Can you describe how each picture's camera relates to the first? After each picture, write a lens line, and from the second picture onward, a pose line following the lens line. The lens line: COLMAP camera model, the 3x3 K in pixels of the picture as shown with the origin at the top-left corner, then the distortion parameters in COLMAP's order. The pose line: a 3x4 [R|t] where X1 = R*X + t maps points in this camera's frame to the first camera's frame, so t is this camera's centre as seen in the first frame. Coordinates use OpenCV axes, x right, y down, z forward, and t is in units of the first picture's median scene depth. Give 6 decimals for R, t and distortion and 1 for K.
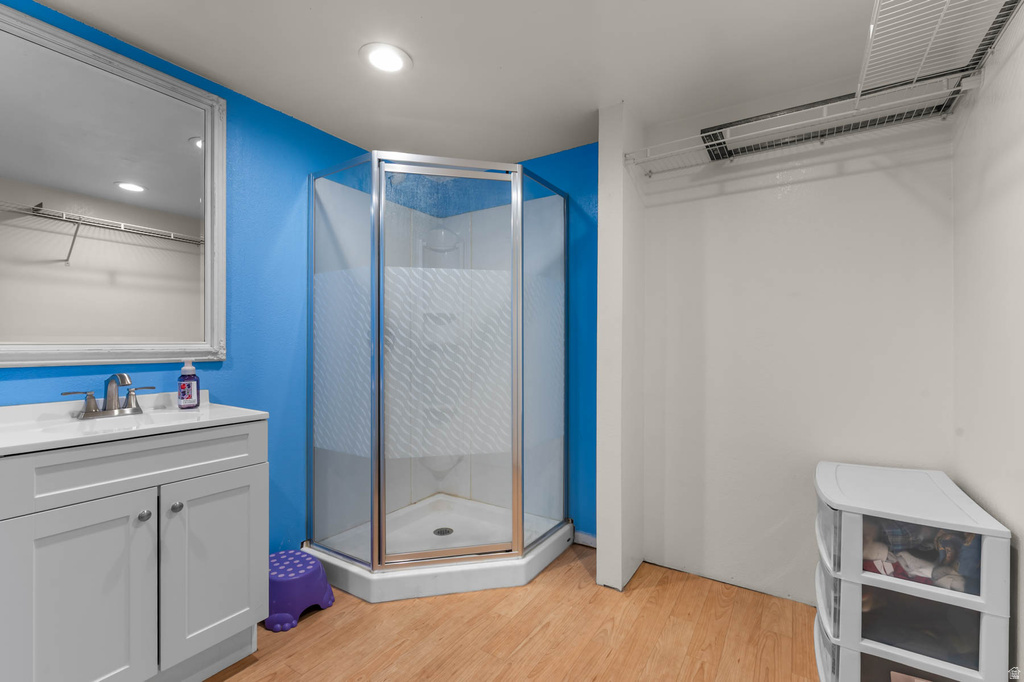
lens RADIAL K [[443.0, 0, 519.7], [0, 443.0, 347.3], [0, 0, 1]] dist [-0.002499, -0.000271]
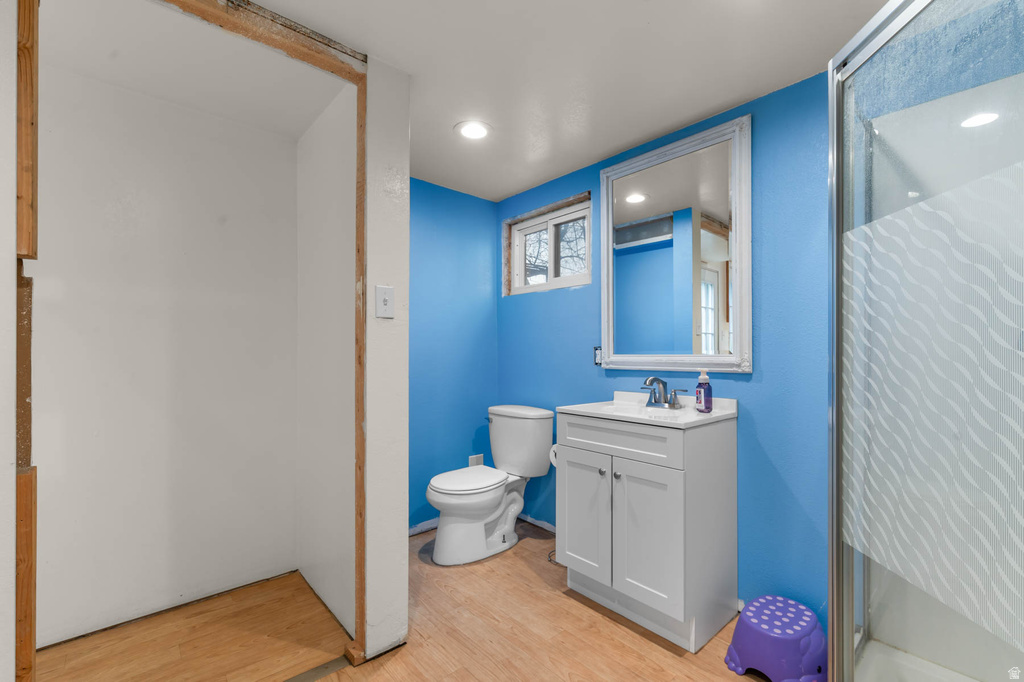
lens RADIAL K [[443.3, 0, 519.3], [0, 443.3, 355.7], [0, 0, 1]] dist [0.001586, 0.000326]
pose [[-0.283394, 0.001153, -0.959003, 0.509900], [-0.008130, 0.999960, 0.003605, -0.009771], [0.958969, 0.008818, -0.283373, 0.887949]]
